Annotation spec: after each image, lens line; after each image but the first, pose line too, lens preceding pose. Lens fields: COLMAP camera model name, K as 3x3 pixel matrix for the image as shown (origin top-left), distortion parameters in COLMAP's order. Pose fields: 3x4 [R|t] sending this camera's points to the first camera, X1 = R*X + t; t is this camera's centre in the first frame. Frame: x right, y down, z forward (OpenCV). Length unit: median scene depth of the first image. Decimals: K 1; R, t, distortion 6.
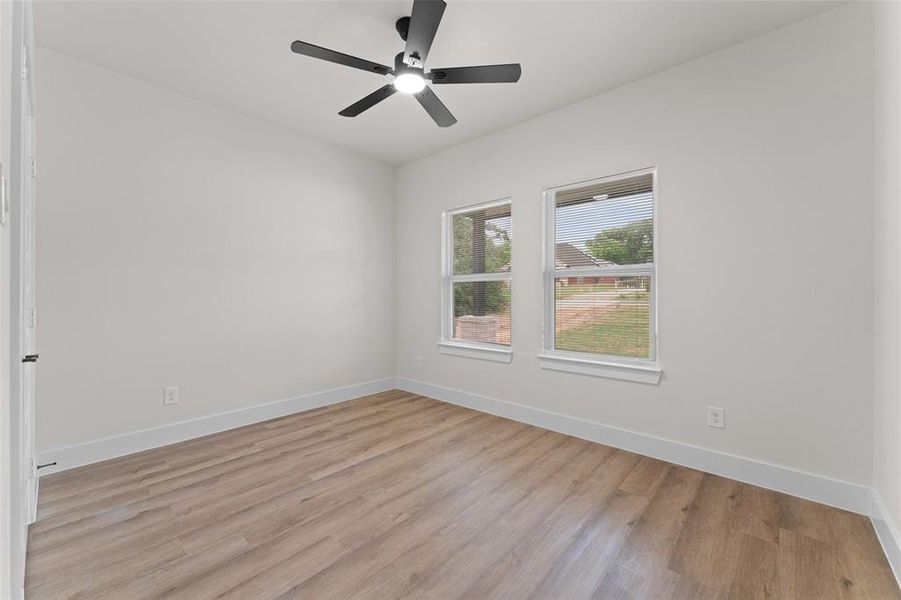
lens RADIAL K [[359.9, 0, 445.0], [0, 359.9, 300.5], [0, 0, 1]] dist [0.000786, -0.000053]
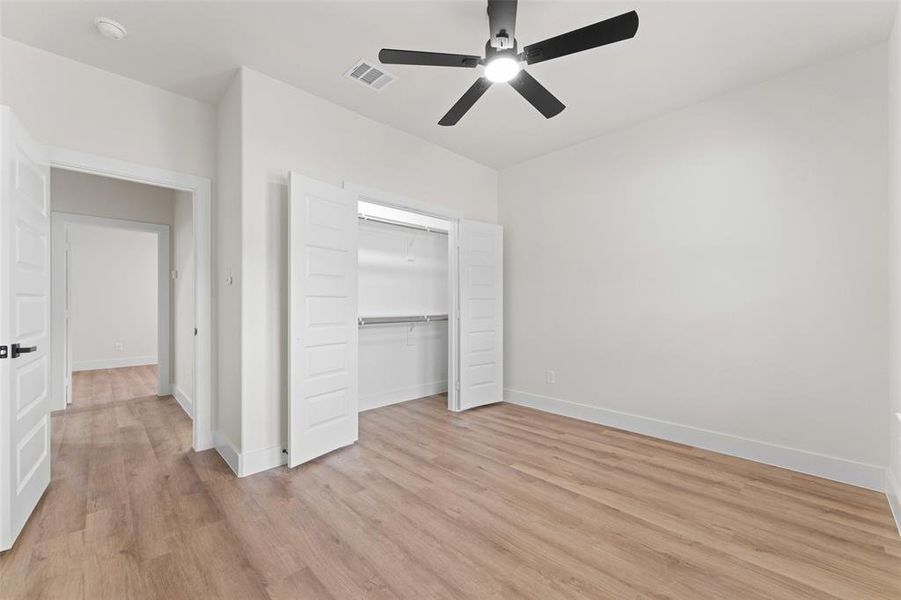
lens RADIAL K [[359.9, 0, 445.0], [0, 359.9, 300.5], [0, 0, 1]] dist [0.000786, -0.000053]
pose [[-0.064599, -0.010276, -0.997858, 0.654183], [-0.012044, 0.999882, -0.009517, -0.005329], [0.997839, 0.011404, -0.064715, 0.725228]]
